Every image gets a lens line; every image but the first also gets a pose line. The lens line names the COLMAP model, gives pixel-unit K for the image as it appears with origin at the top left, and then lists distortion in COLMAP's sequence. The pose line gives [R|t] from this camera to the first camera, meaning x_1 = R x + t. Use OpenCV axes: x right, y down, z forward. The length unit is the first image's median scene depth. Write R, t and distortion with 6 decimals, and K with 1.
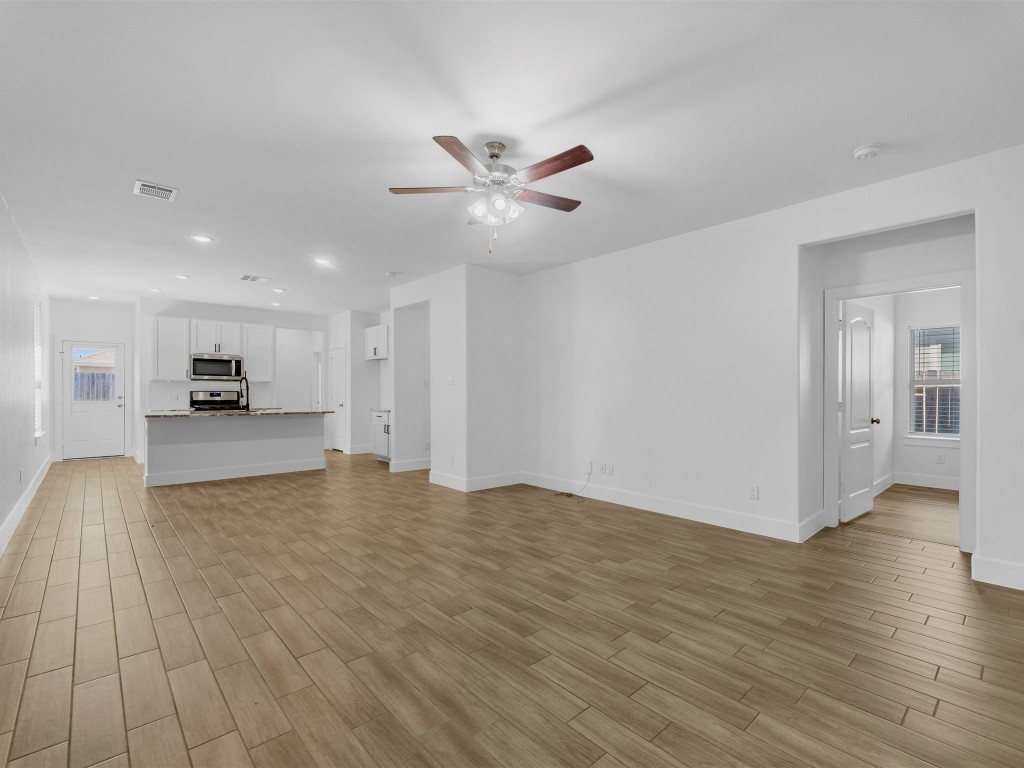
lens RADIAL K [[469.9, 0, 513.4], [0, 469.9, 392.4], [0, 0, 1]] dist [-0.003316, -0.000456]
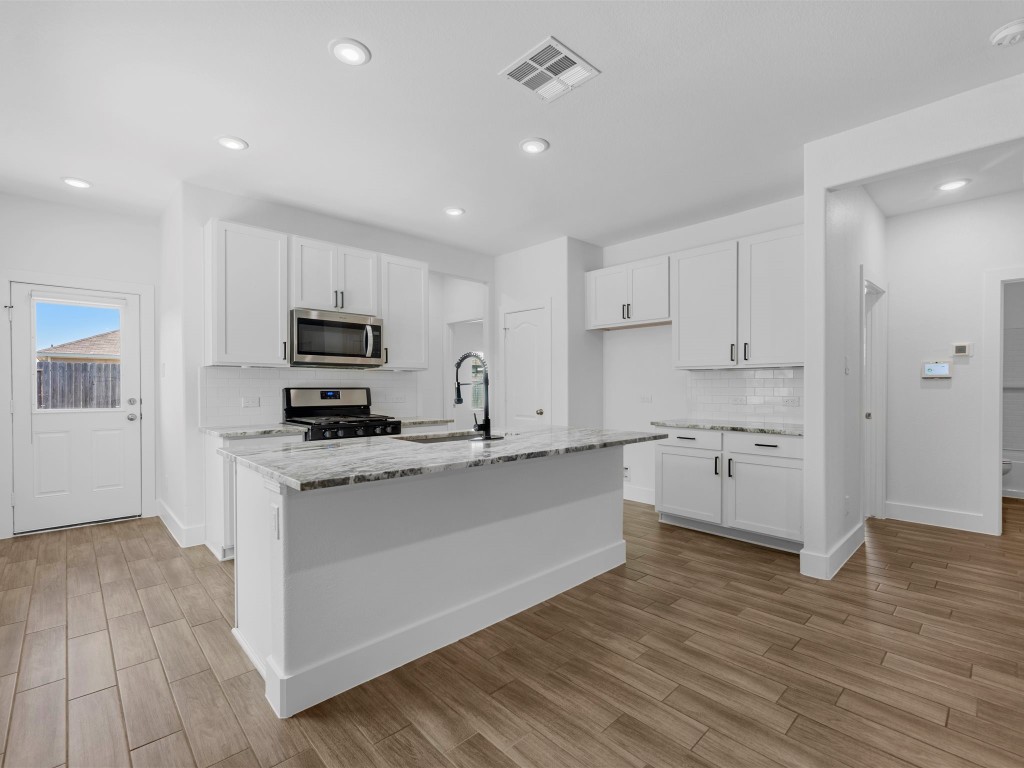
lens RADIAL K [[469.9, 0, 513.4], [0, 469.9, 392.4], [0, 0, 1]] dist [-0.003316, -0.000456]
pose [[0.999486, -0.004307, 0.031778, -0.832424], [0.004033, 0.999954, 0.008676, -0.002448], [-0.031814, -0.008543, 0.999457, 0.904412]]
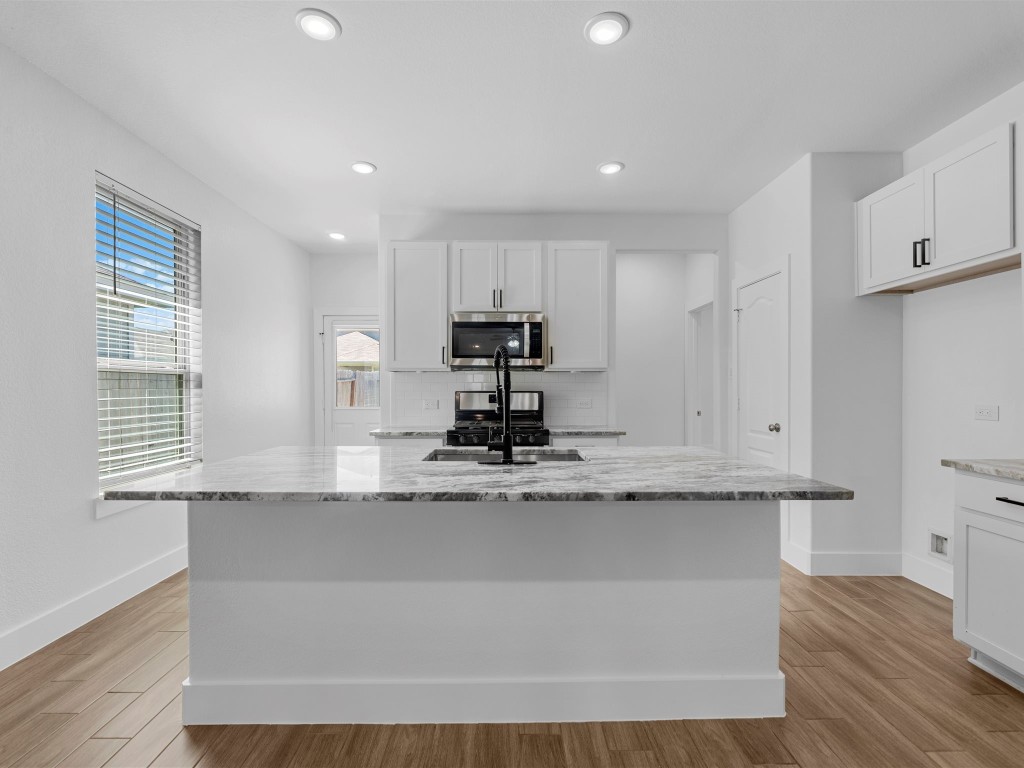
lens RADIAL K [[477.5, 0, 515.0], [0, 477.5, 391.5], [0, 0, 1]] dist [-0.000858, 0.000072]
pose [[0.757654, -0.000245, -0.652656, -0.554882], [0.000551, 1.000000, 0.000264, -0.004582], [0.652656, -0.000560, 0.757654, 1.168322]]
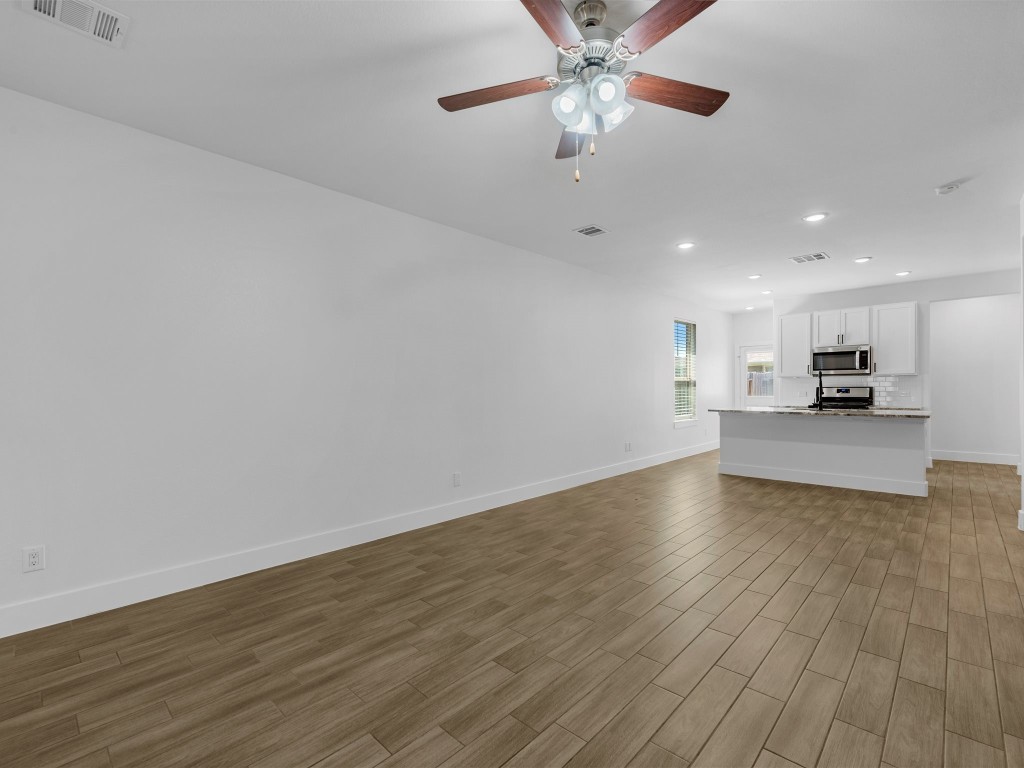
lens RADIAL K [[469.9, 0, 513.4], [0, 469.9, 392.4], [0, 0, 1]] dist [-0.003316, -0.000456]
pose [[0.080354, 0.002739, -0.996763, 0.385859], [0.007346, 0.999967, 0.003340, 0.000356], [0.996739, -0.007591, 0.080332, 0.537771]]
